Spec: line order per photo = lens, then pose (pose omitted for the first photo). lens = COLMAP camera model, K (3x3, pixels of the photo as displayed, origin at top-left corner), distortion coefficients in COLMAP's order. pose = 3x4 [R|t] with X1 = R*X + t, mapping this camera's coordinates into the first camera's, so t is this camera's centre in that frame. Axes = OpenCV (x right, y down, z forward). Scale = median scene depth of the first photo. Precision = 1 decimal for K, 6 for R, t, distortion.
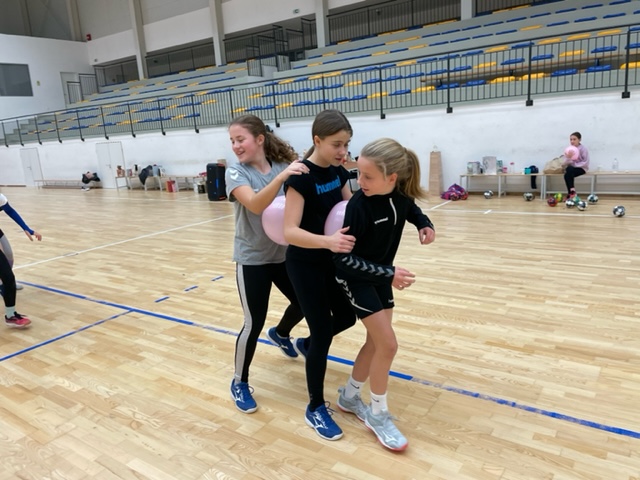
lens RADIAL K [[486.7, 0, 319.0], [0, 486.7, 239.3], [0, 0, 1]] dist [0.086921, -0.117018]
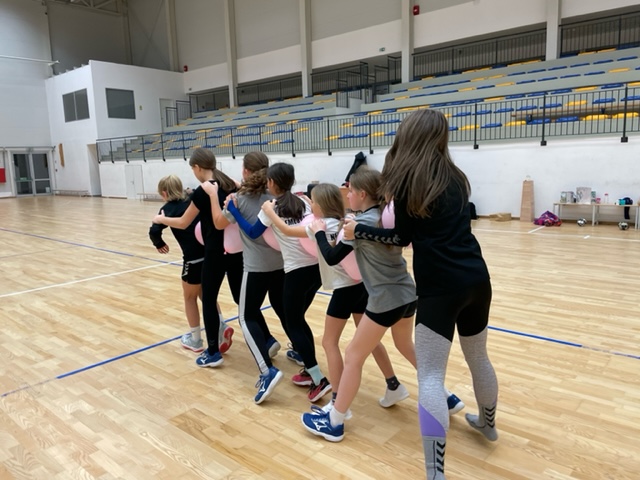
lens RADIAL K [[486.7, 0, 317.8], [0, 486.7, 232.3], [0, 0, 1]] dist [0.086921, -0.117018]
pose [[0.993843, 0.052635, -0.097495, -0.084782], [-0.059259, 0.996036, -0.066338, 0.024918], [0.093617, 0.071707, 0.993023, -0.080501]]
